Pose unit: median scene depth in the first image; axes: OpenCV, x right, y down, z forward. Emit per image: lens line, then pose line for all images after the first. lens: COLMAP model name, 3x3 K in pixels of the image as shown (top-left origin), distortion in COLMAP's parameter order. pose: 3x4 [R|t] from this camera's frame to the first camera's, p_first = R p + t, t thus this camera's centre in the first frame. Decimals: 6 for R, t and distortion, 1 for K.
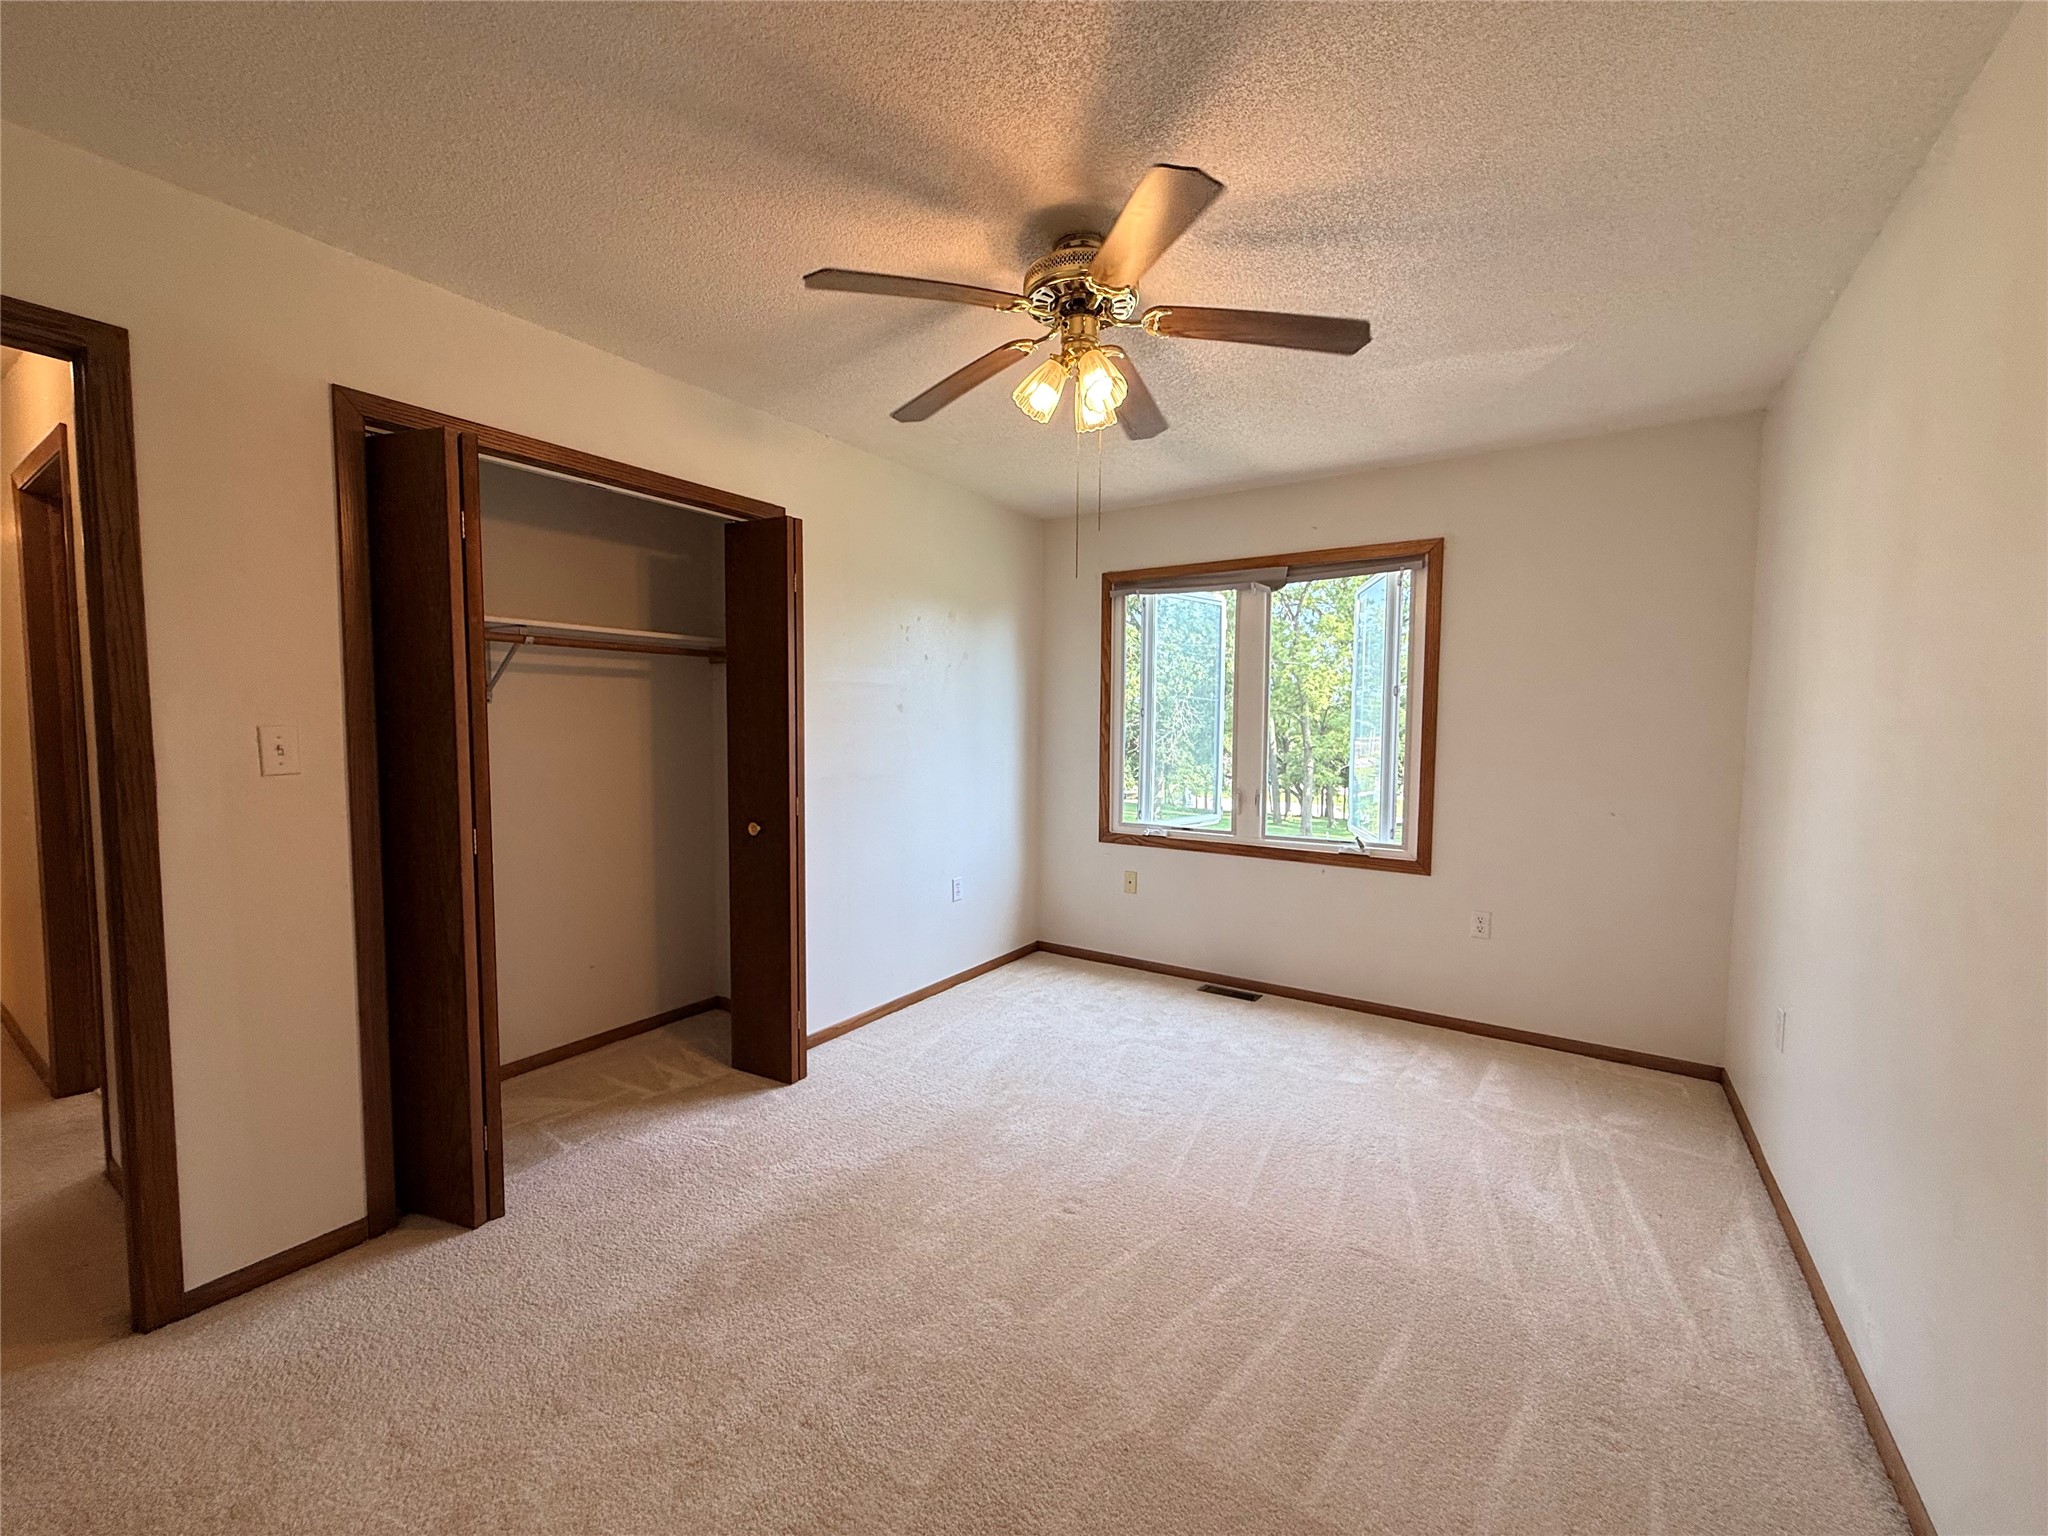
lens RADIAL K [[817.5, 0, 1009.2], [0, 817.5, 771.2], [0, 0, 1]] dist [0.001618, 0.000357]
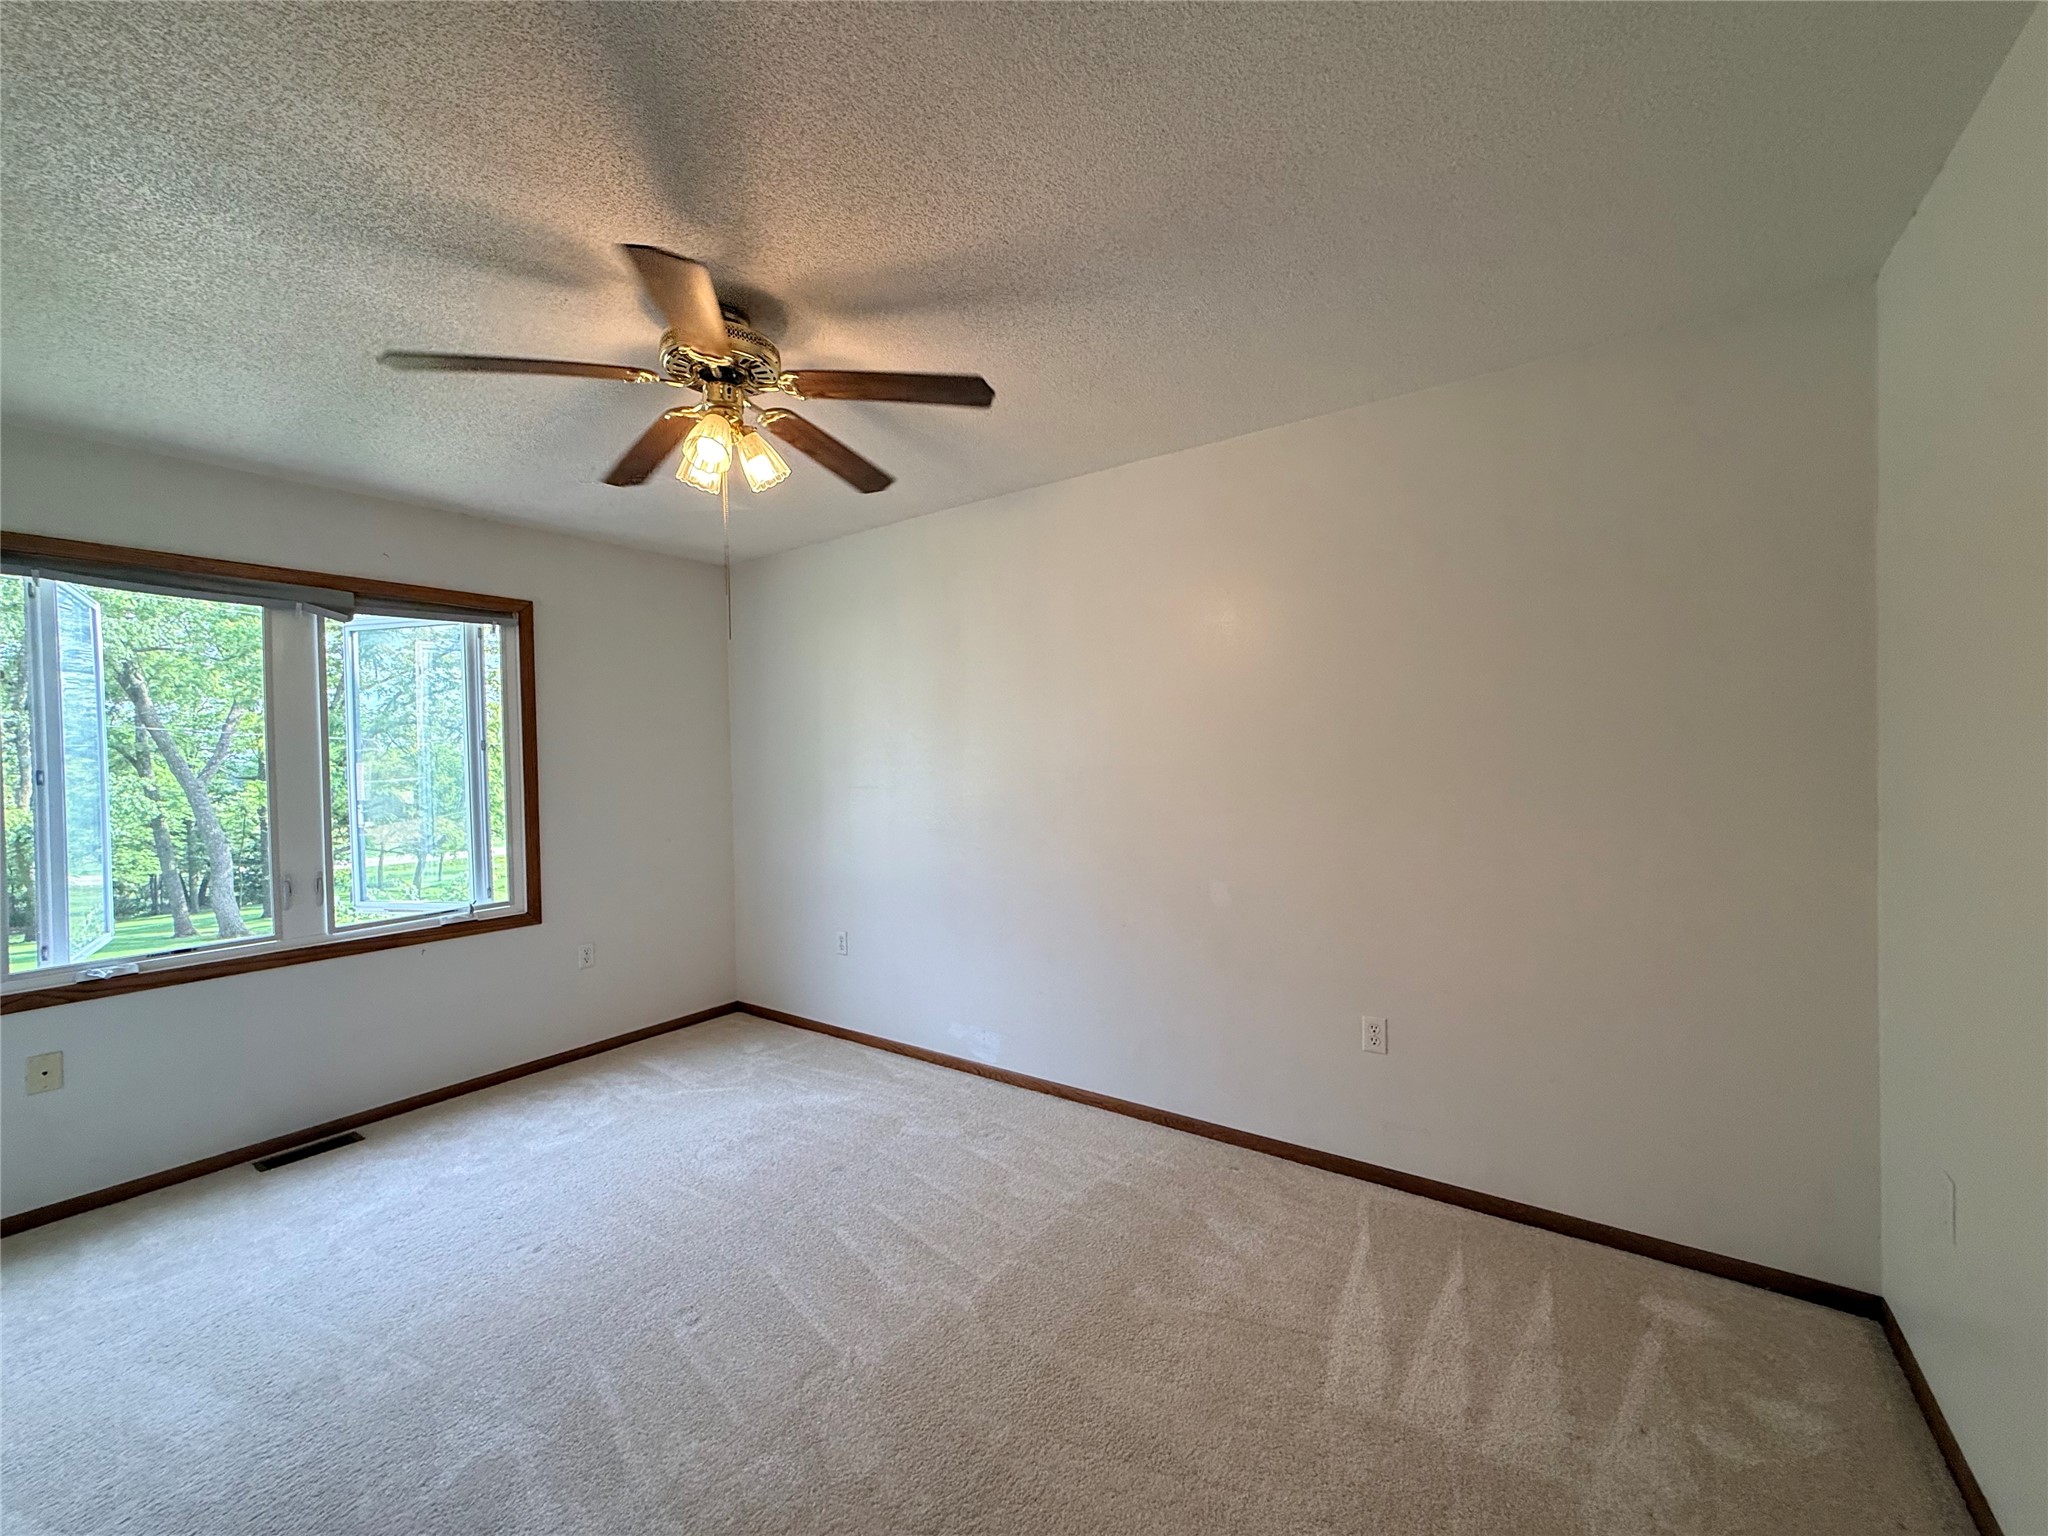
lens RADIAL K [[817.5, 0, 1011.3], [0, 817.5, 768.1], [0, 0, 1]] dist [0.001618, 0.000357]
pose [[0.041940, -0.020143, 0.998917, -0.486331], [0.092305, 0.995599, 0.016201, -0.029318], [-0.994847, 0.091526, 0.043614, 0.344255]]
